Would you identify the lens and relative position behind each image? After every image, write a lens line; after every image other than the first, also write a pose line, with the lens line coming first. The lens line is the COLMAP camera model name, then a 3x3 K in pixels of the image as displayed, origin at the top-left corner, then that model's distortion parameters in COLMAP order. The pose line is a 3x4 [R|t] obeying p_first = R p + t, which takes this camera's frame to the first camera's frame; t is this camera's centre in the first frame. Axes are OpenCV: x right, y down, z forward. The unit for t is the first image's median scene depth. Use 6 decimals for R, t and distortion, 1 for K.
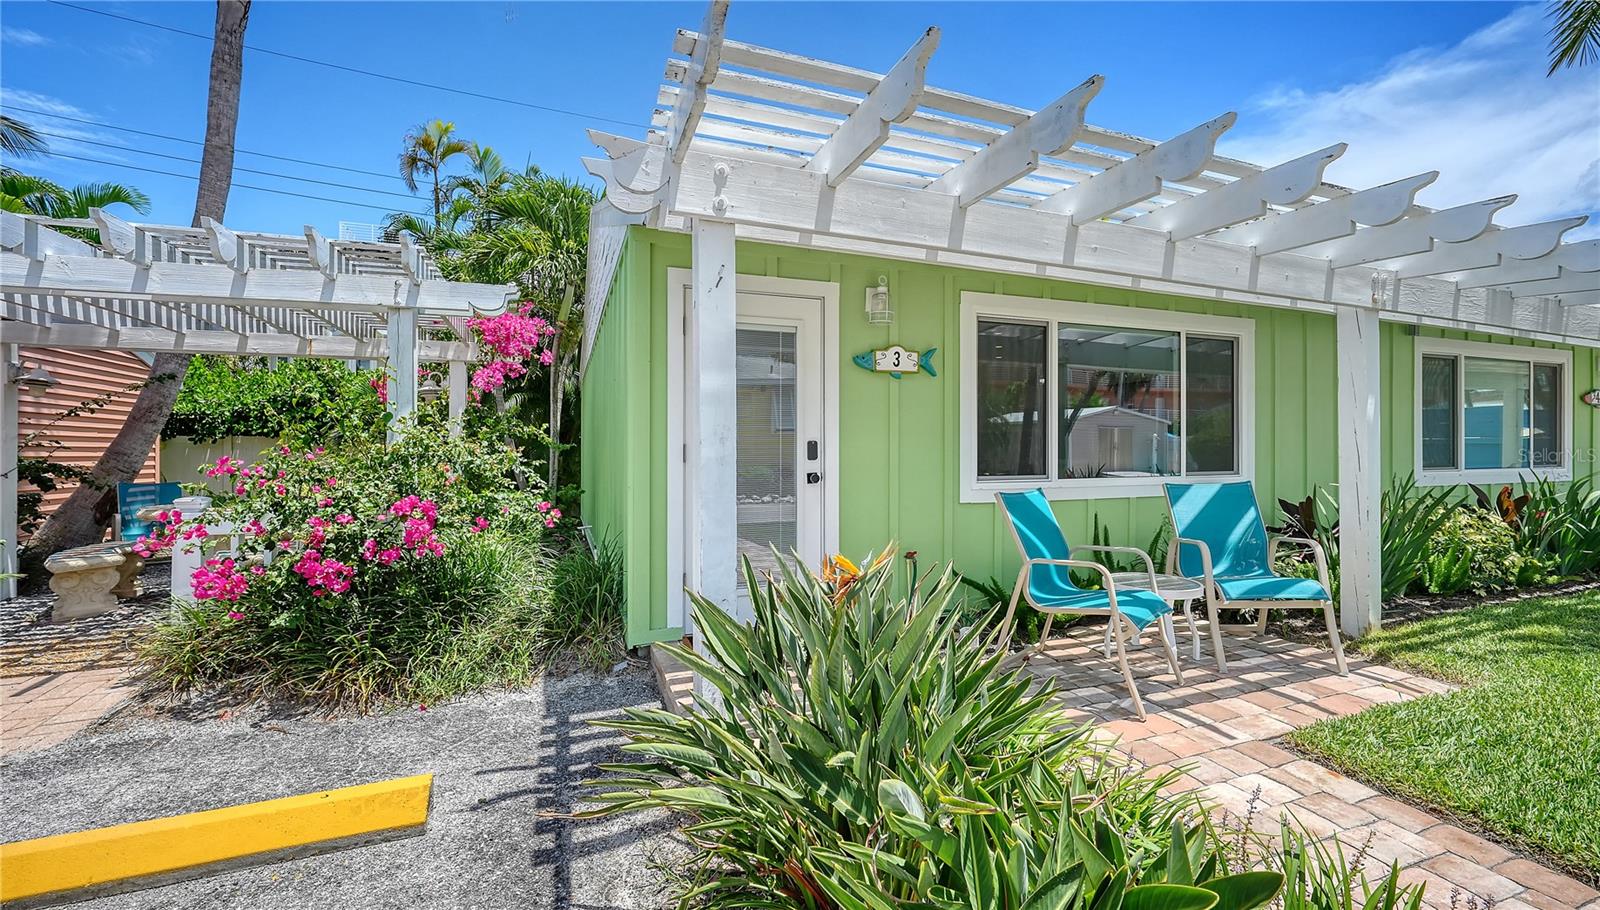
lens RADIAL K [[659.9, 0, 796.9], [0, 659.9, 441.3], [0, 0, 1]] dist [-0.002406, -0.000147]
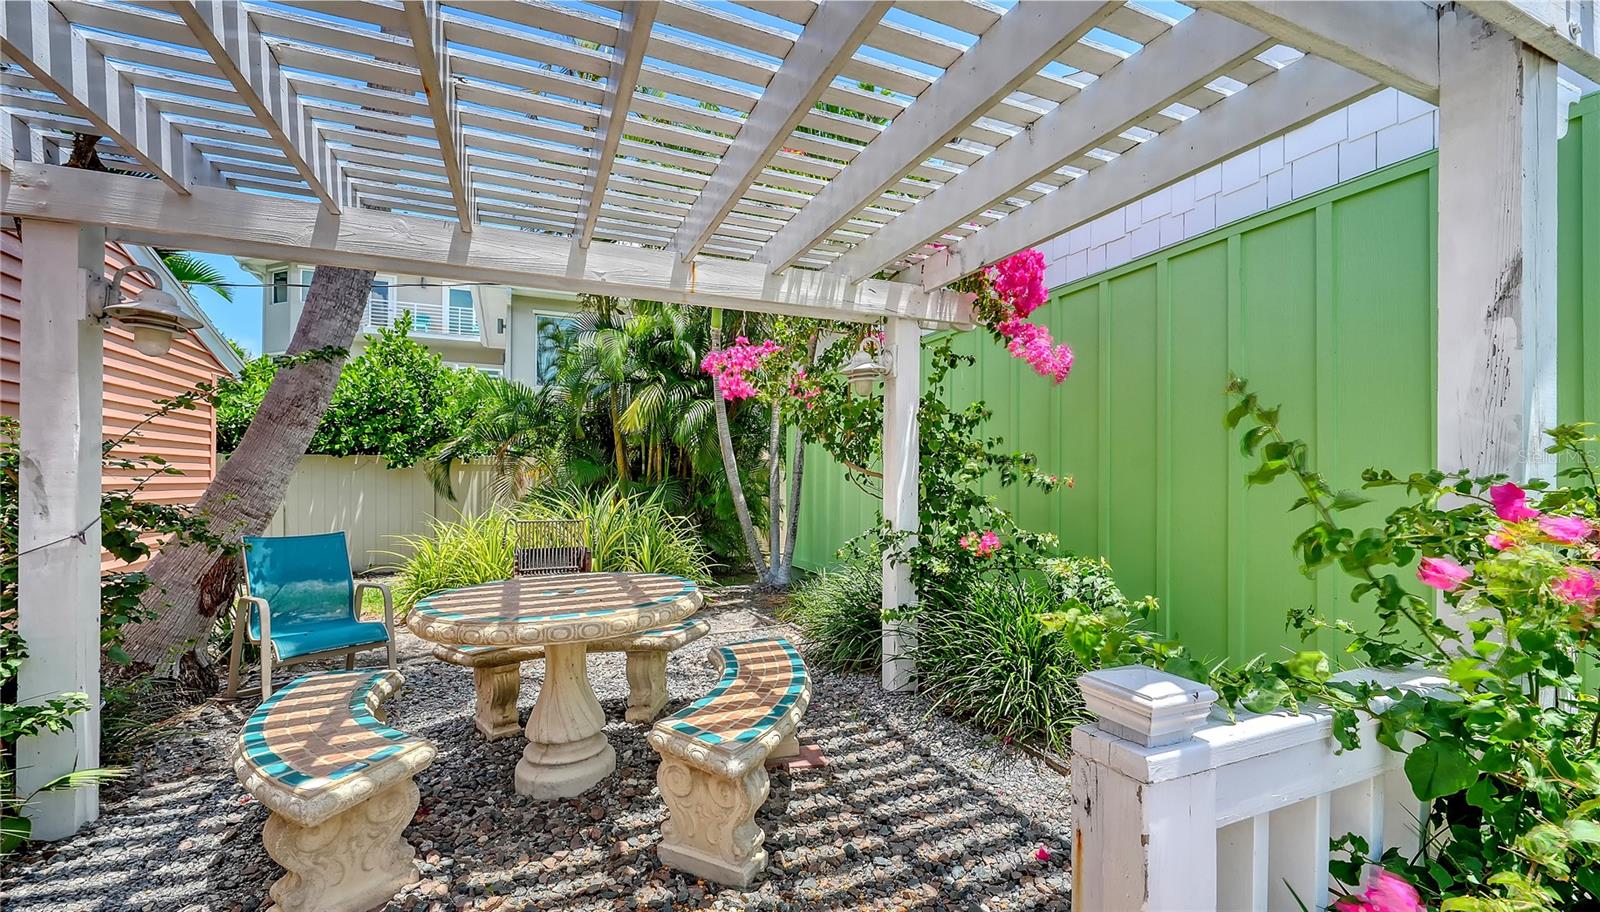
lens RADIAL K [[650.5, 0, 779.6], [0, 650.5, 460.9], [0, 0, 1]] dist [0.022180, 0.000049]
pose [[0.998440, 0.005237, 0.055595, -1.041660], [-0.004839, 0.999962, -0.007290, 0.006026], [-0.055631, 0.007010, 0.998427, 0.731463]]
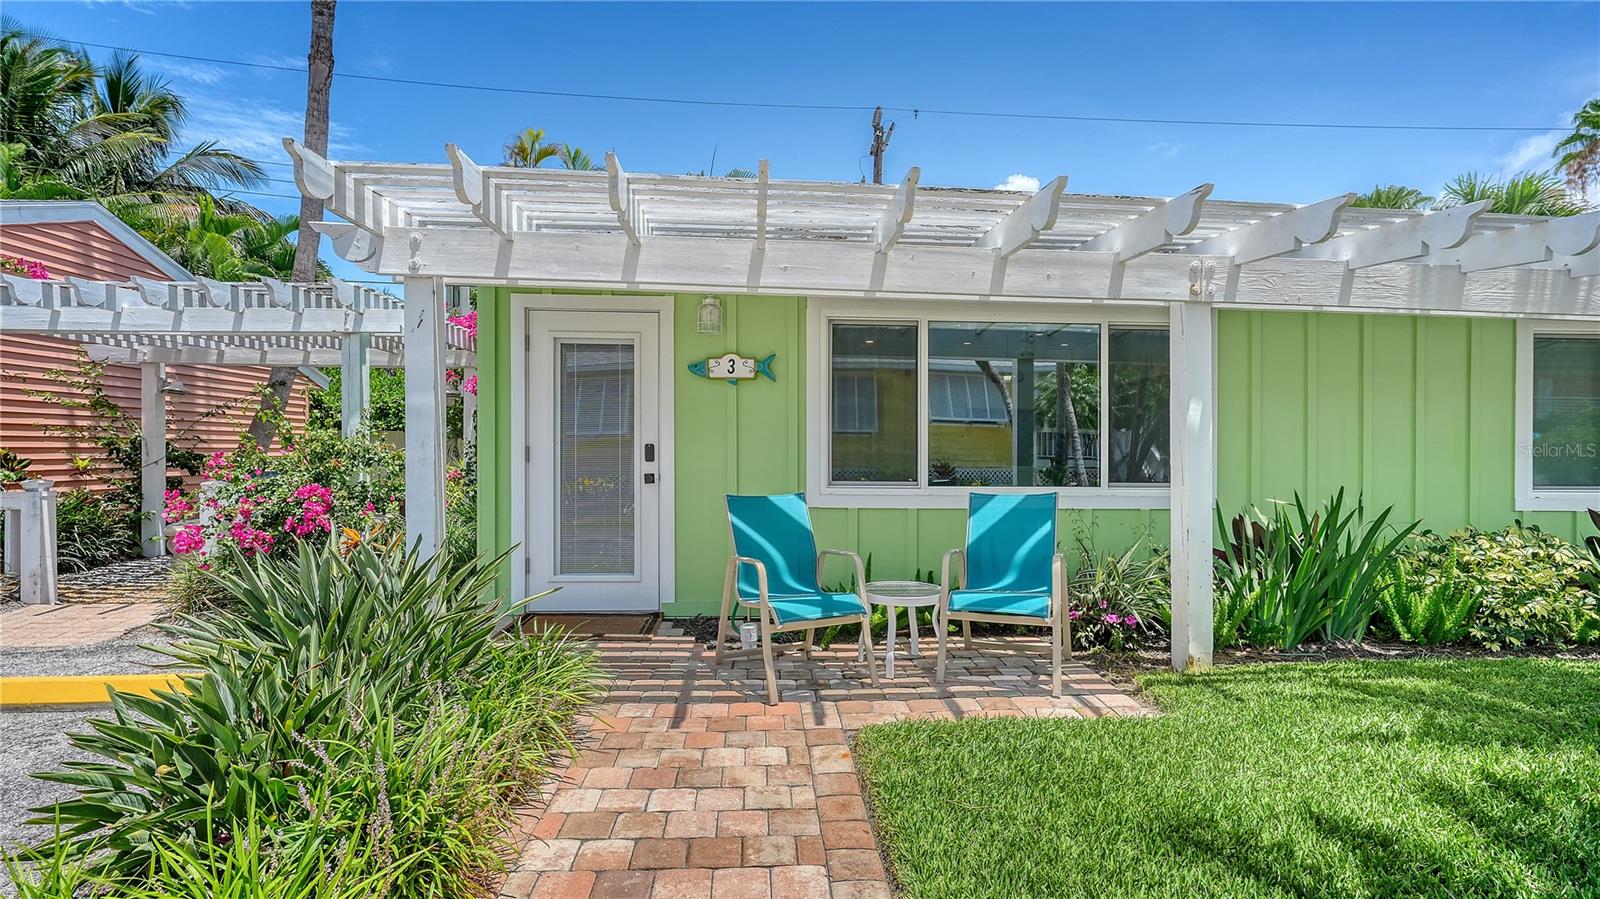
lens RADIAL K [[779.8, 0, 800.0], [0, 779.8, 449.5], [0, 0, 1]] dist [-0.000474, 0.000505]
pose [[0.954840, 0.012774, -0.296845, 0.656478], [-0.007647, 0.999801, 0.018427, -0.017665], [0.297022, -0.015325, 0.954748, -0.151816]]
